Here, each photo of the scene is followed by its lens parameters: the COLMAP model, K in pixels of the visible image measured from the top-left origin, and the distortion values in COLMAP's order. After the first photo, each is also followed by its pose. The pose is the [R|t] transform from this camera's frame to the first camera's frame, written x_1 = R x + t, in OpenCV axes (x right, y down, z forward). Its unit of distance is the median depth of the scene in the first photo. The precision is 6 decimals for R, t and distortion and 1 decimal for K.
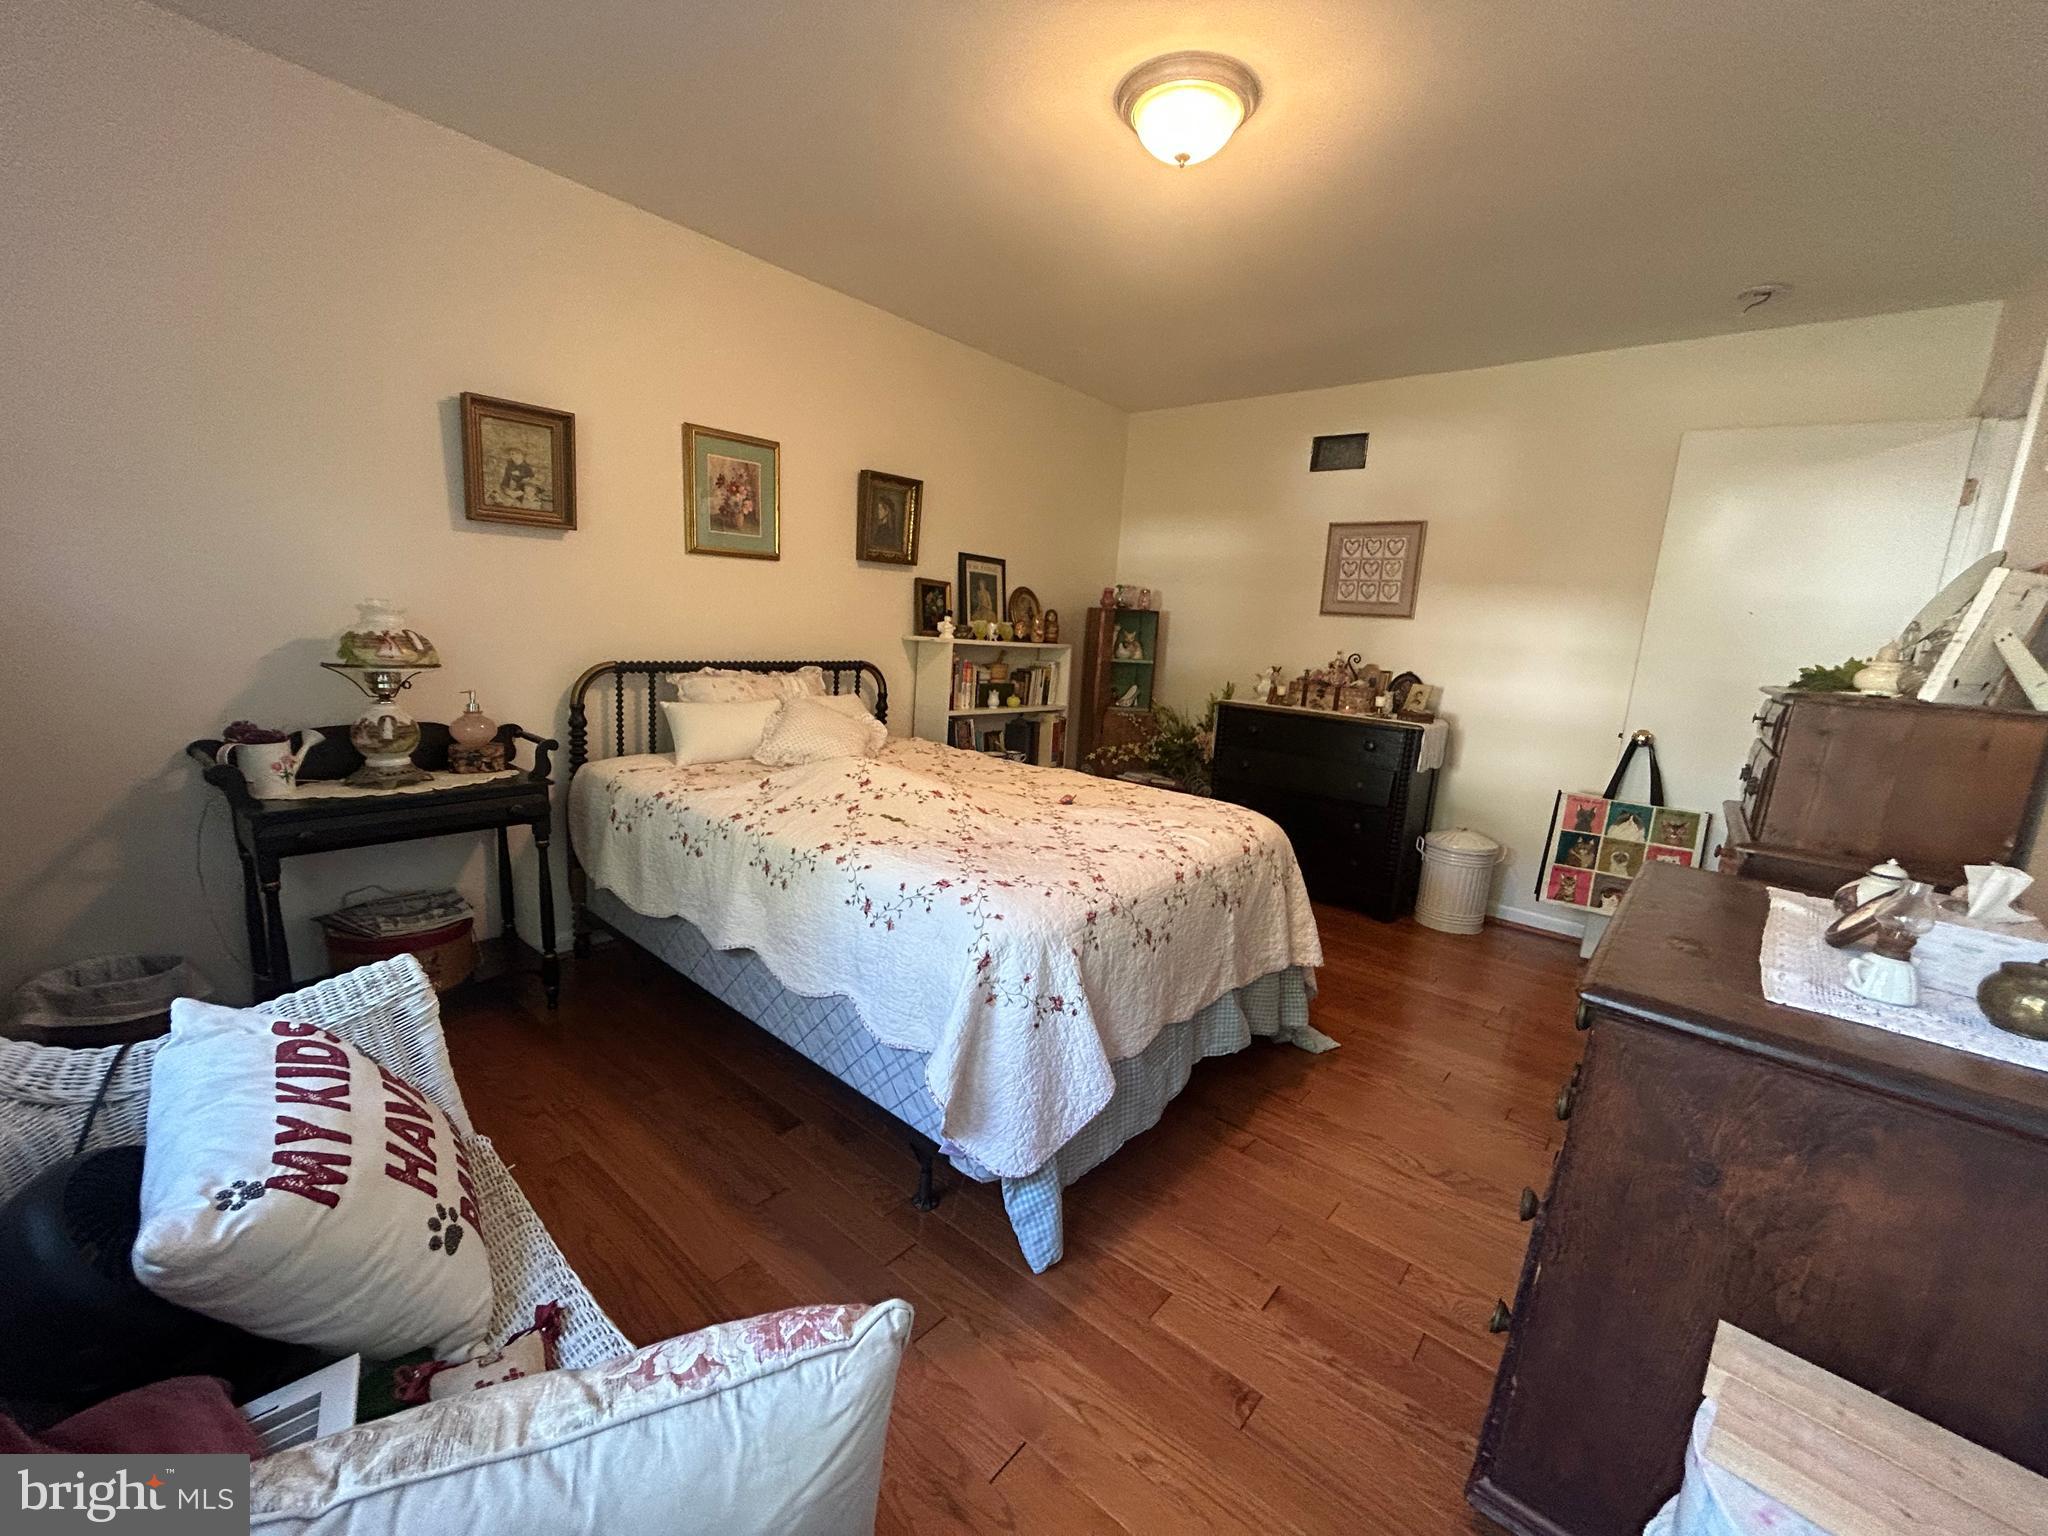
lens RADIAL K [[828.6, 0, 1020.8], [0, 828.6, 775.2], [0, 0, 1]] dist [-0.000416, 0.000567]
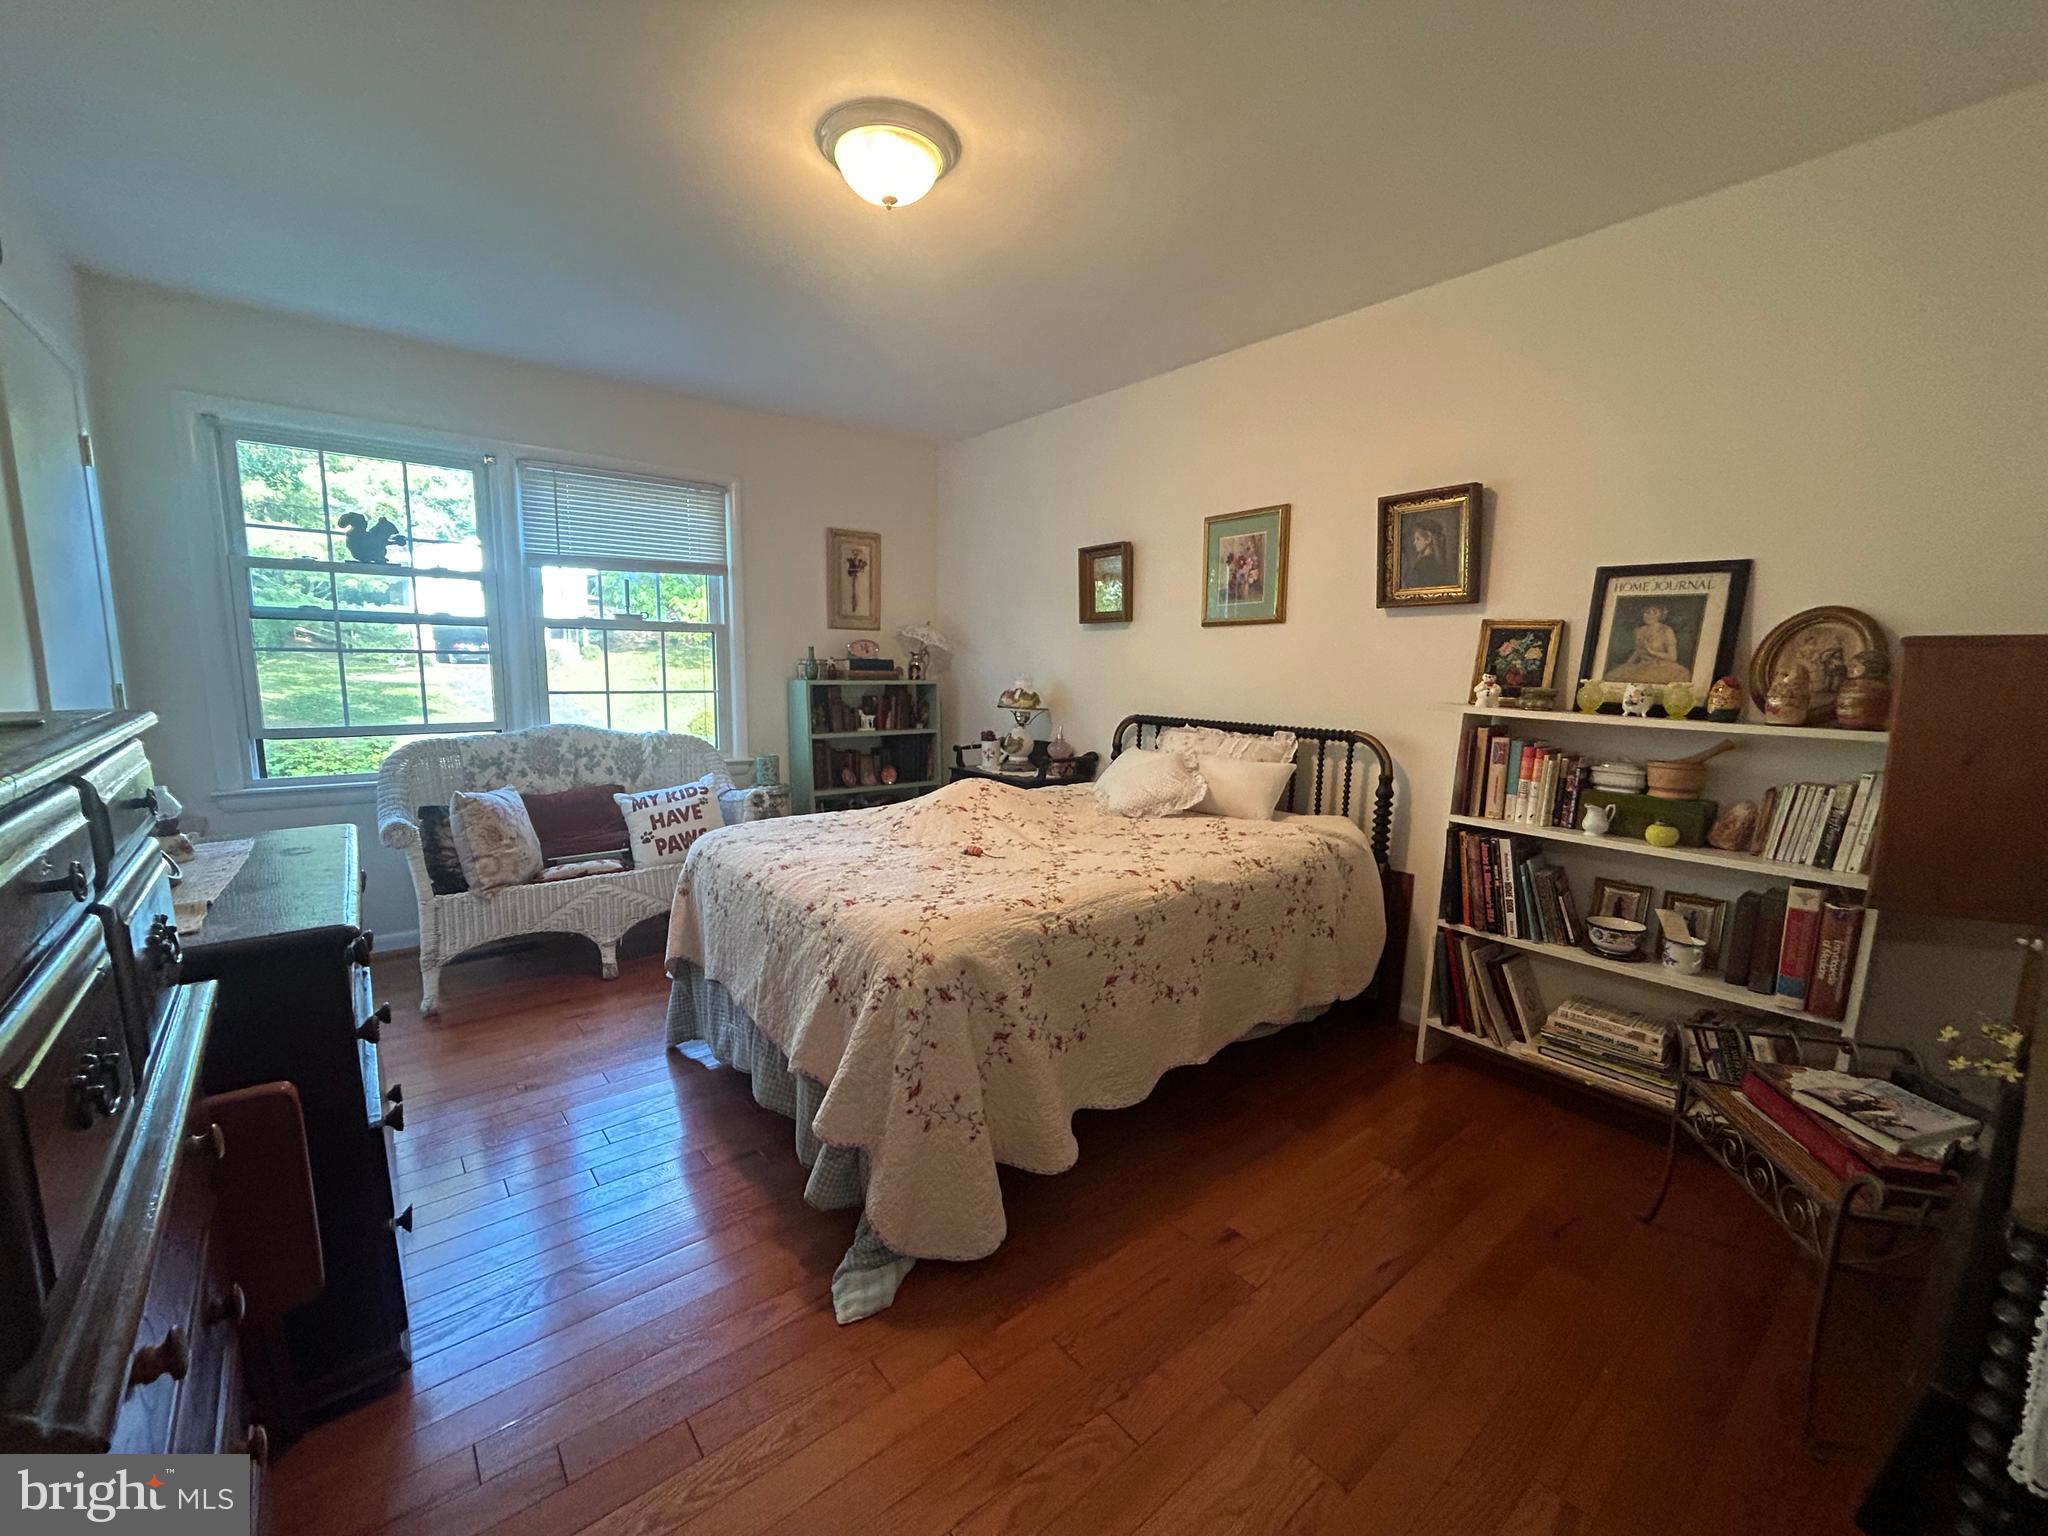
lens RADIAL K [[828.6, 0, 1019.3], [0, 828.6, 771.2], [0, 0, 1]] dist [-0.000416, 0.000567]
pose [[-0.167986, 0.066846, -0.983520, 0.694455], [-0.209232, 0.972549, 0.101838, -0.118326], [0.963329, 0.222892, -0.149388, 0.846102]]
